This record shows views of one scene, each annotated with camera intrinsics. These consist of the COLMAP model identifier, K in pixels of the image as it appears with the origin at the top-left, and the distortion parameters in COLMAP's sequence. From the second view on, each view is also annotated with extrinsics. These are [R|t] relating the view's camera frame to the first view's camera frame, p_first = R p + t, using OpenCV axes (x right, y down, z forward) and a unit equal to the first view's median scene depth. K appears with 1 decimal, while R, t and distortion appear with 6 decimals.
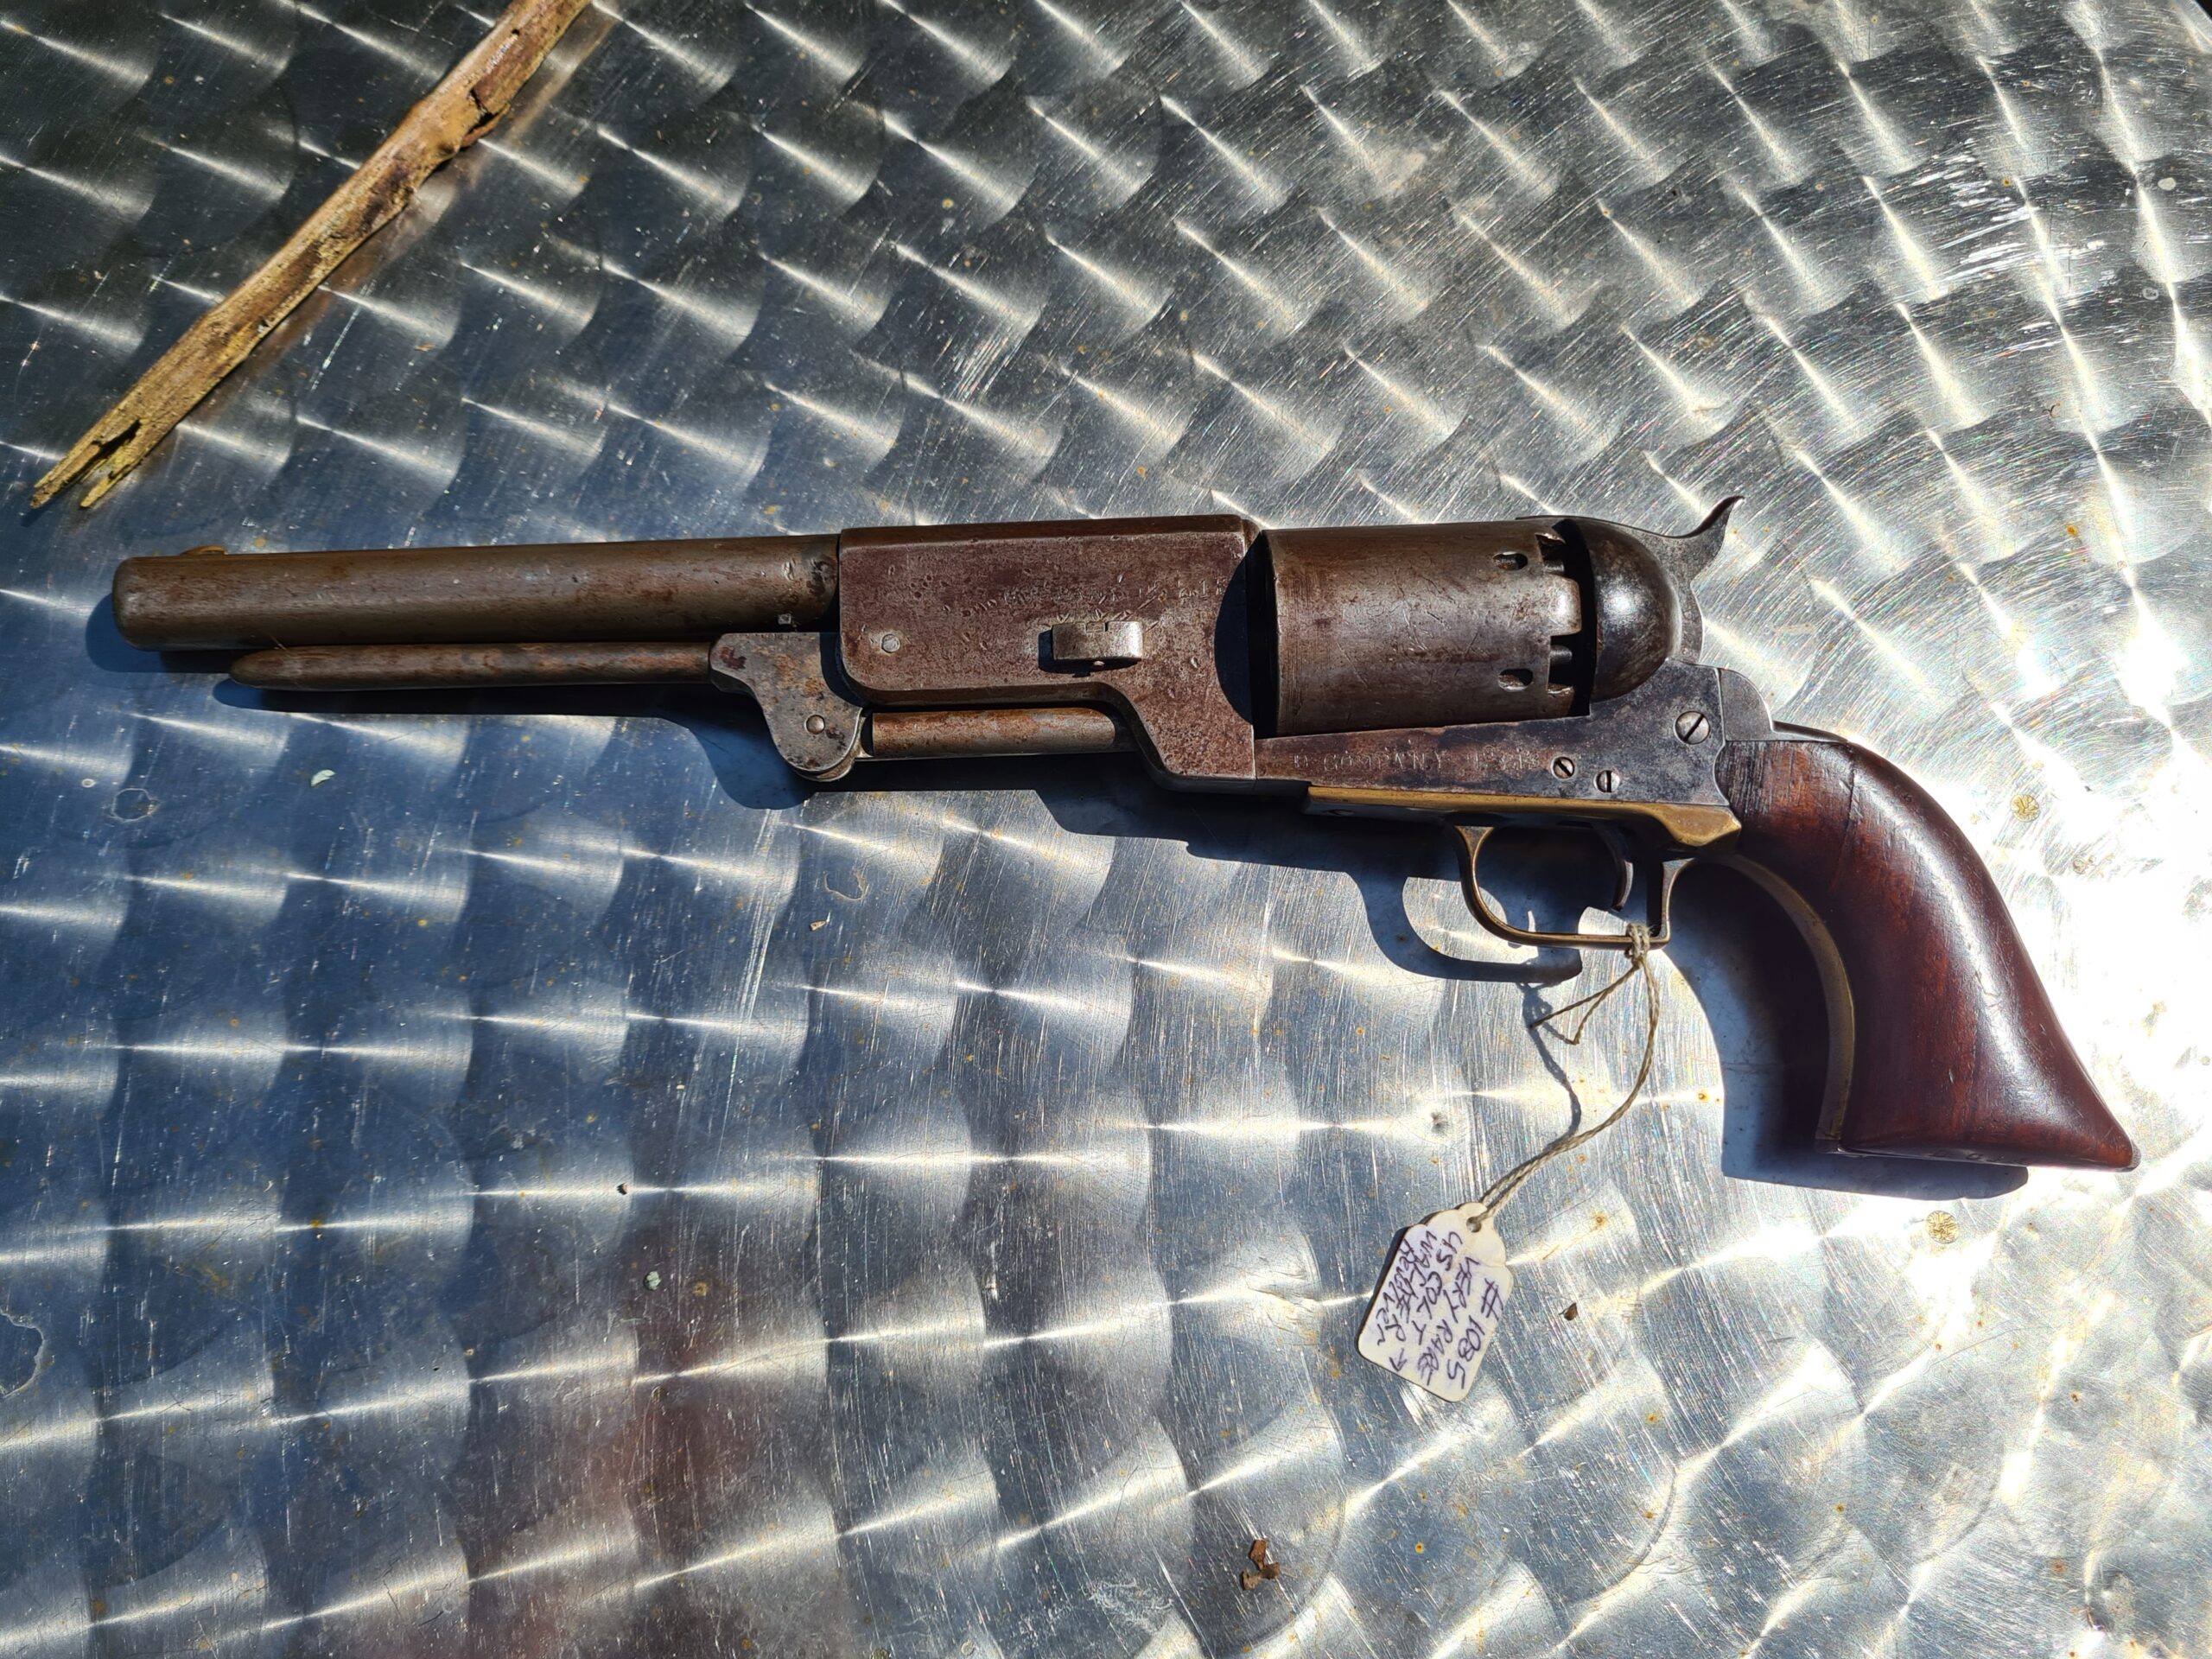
lens RADIAL K [[1778.9, 0, 1106.0], [0, 1778.9, 829.5], [0, 0, 1]] dist [0.005958, -0.005141]
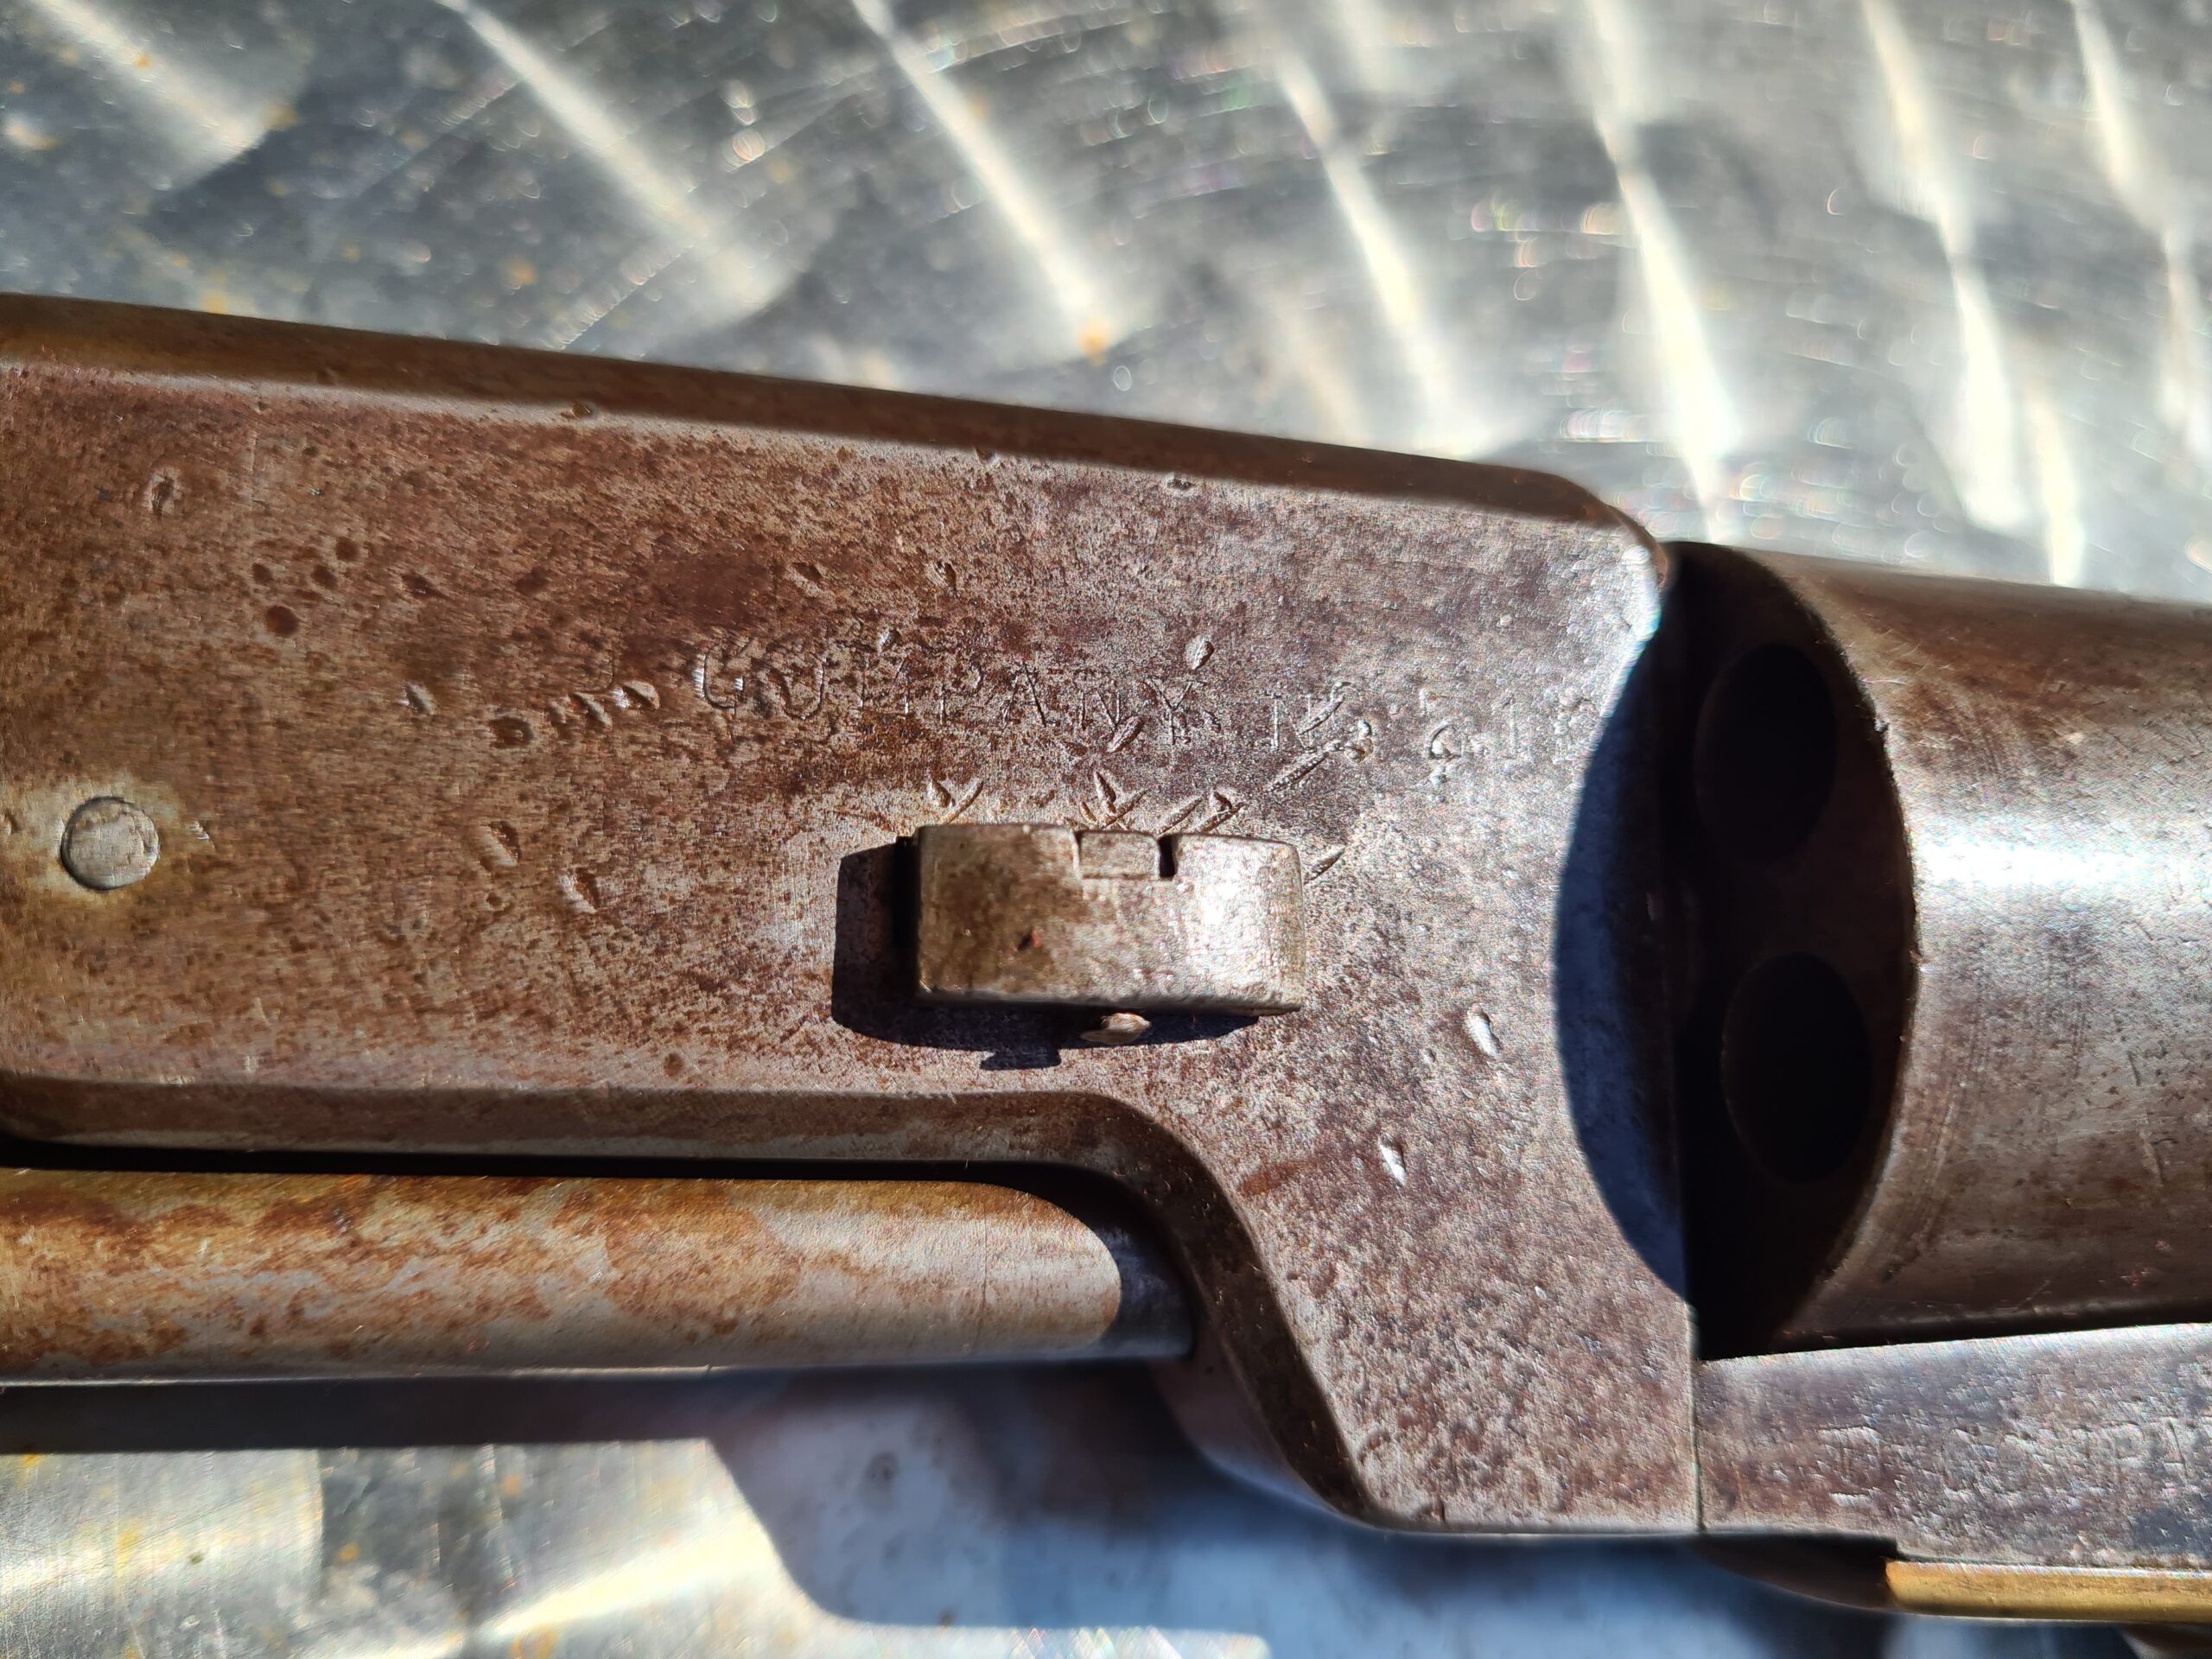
lens RADIAL K [[1888.0, 0, 1106.0], [0, 1888.0, 829.5], [0, 0, 1]] dist [-0.058131, -0.010394]
pose [[0.960106, 0.087749, 0.265513, -0.068869], [-0.066848, 0.993983, -0.086774, -0.095567], [-0.271529, 0.065563, 0.960194, 0.768211]]
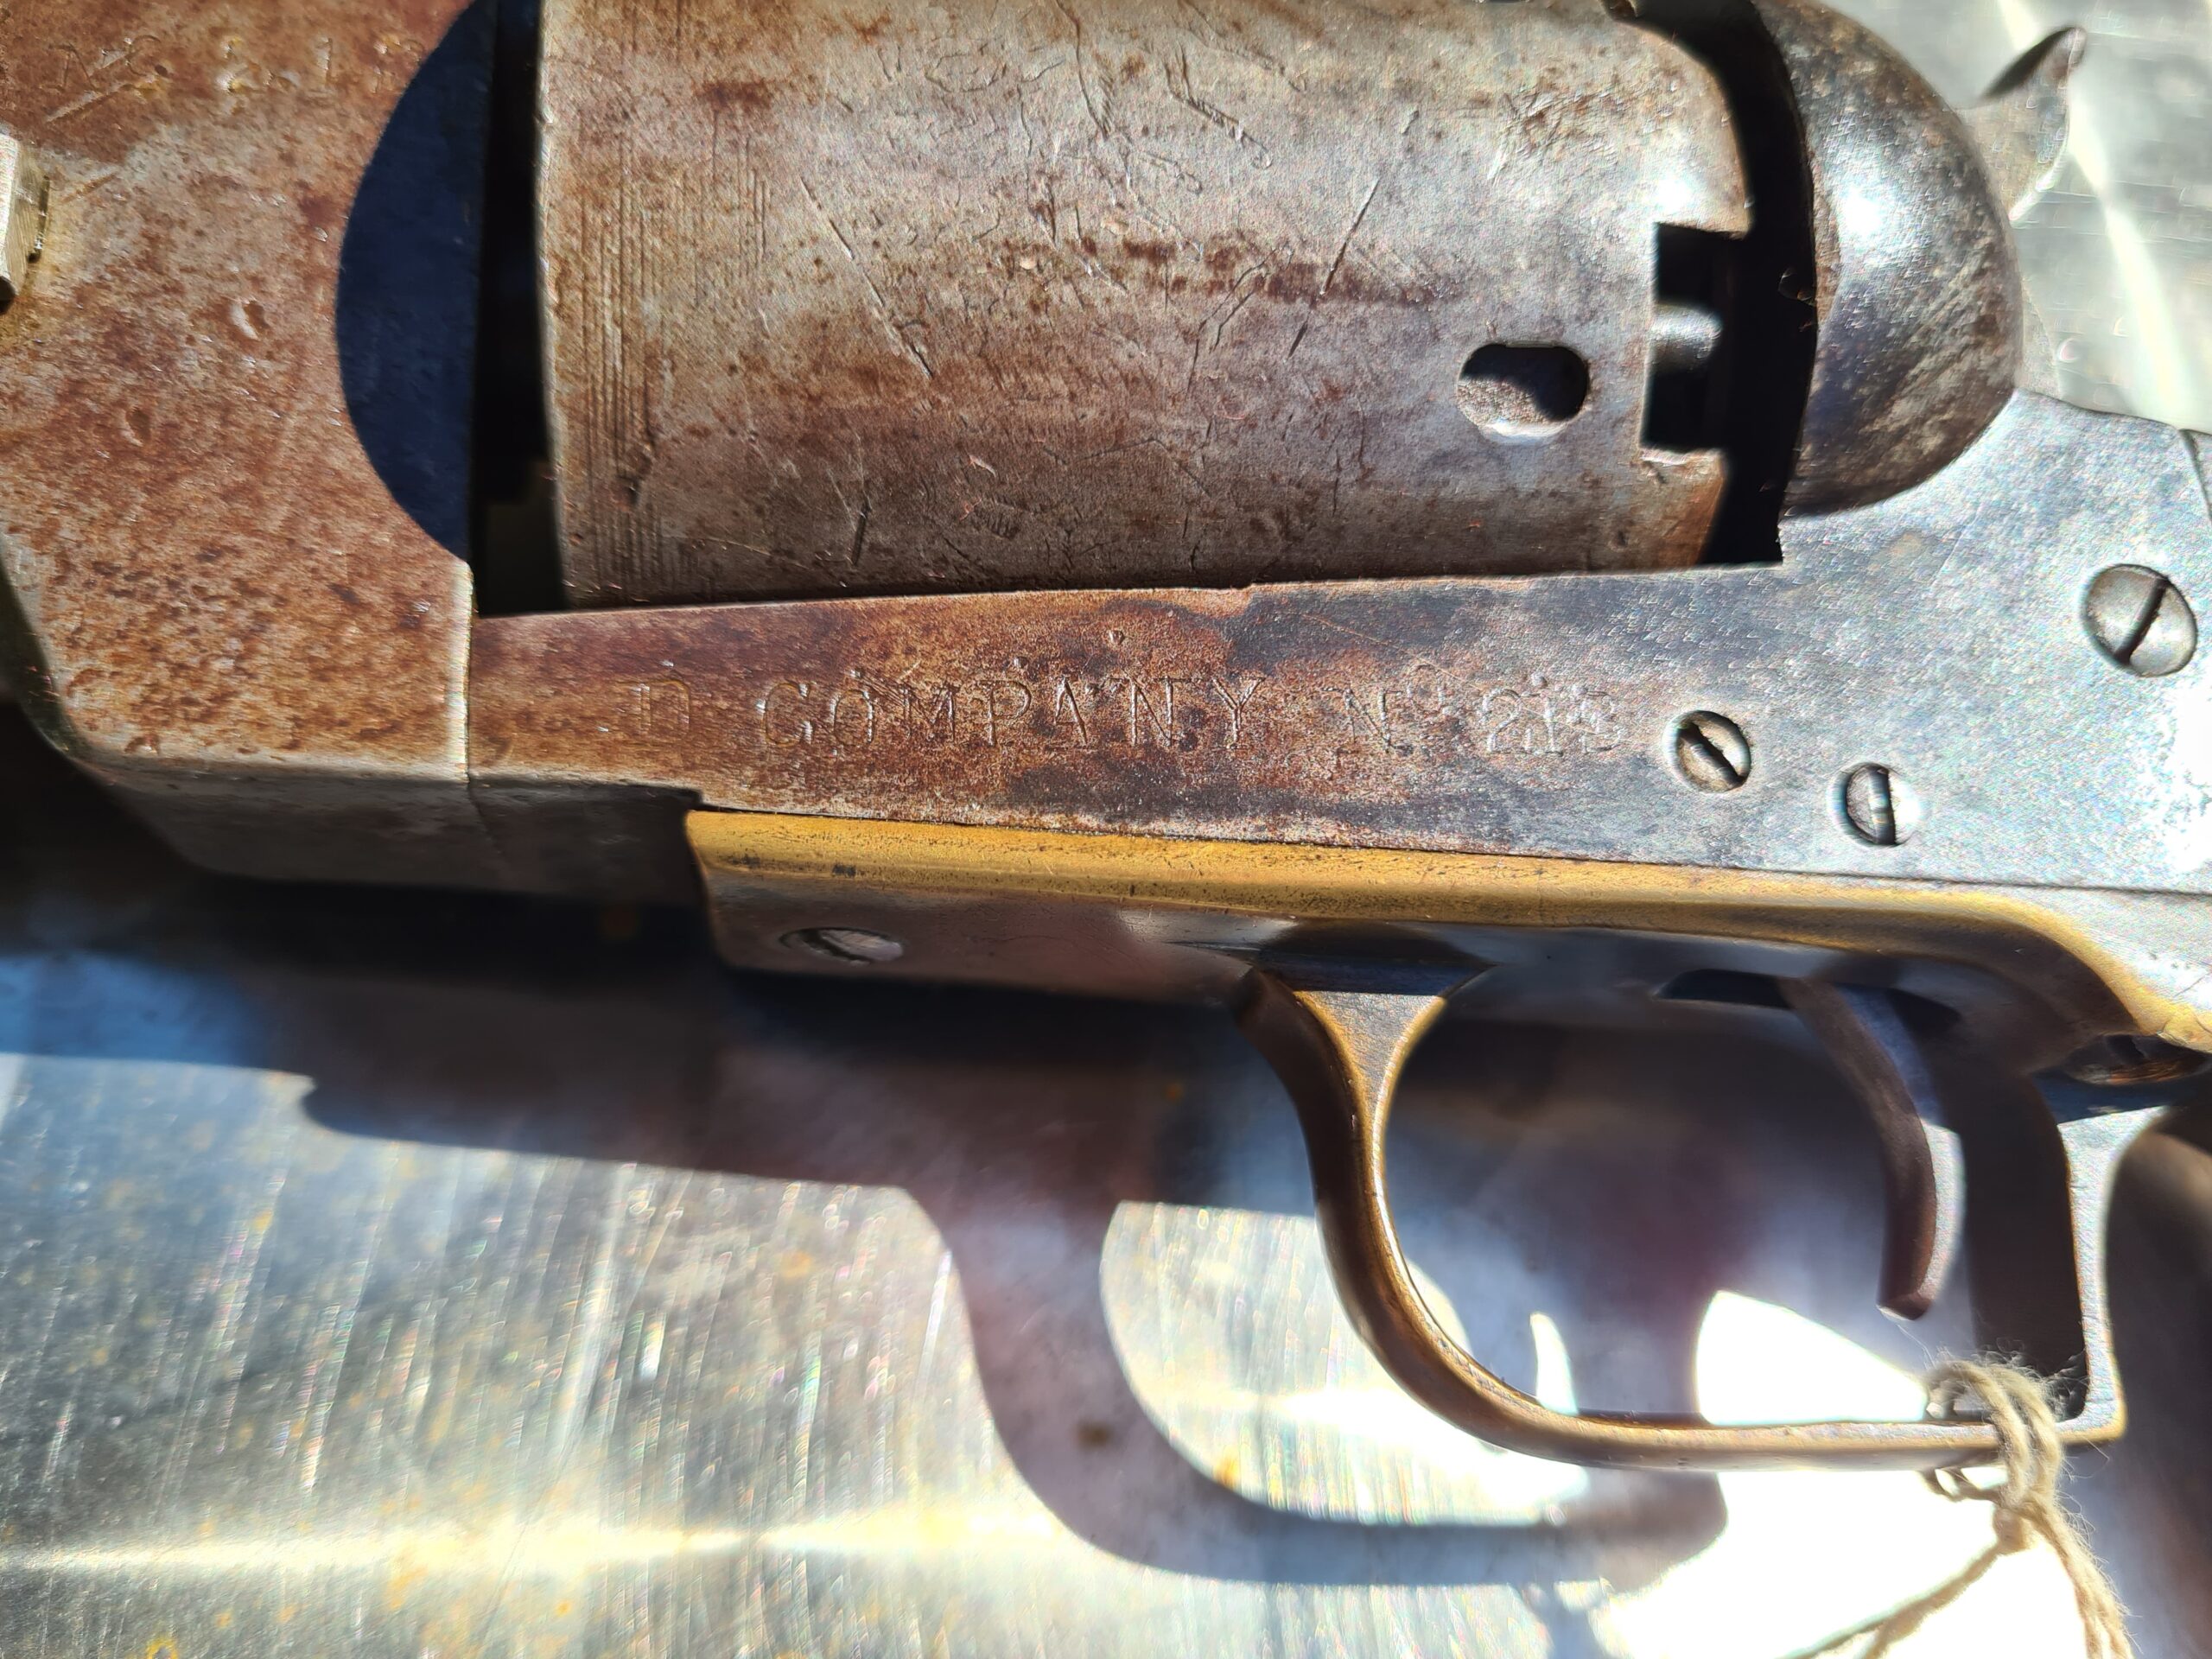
lens RADIAL K [[1888.0, 0, 1106.0], [0, 1888.0, 829.5], [0, 0, 1]] dist [-0.058131, -0.010394]
pose [[0.989656, 0.015962, 0.142568, 0.132207], [0.009915, 0.983804, -0.178974, 0.023173], [-0.143115, 0.178537, 0.973469, 0.745873]]
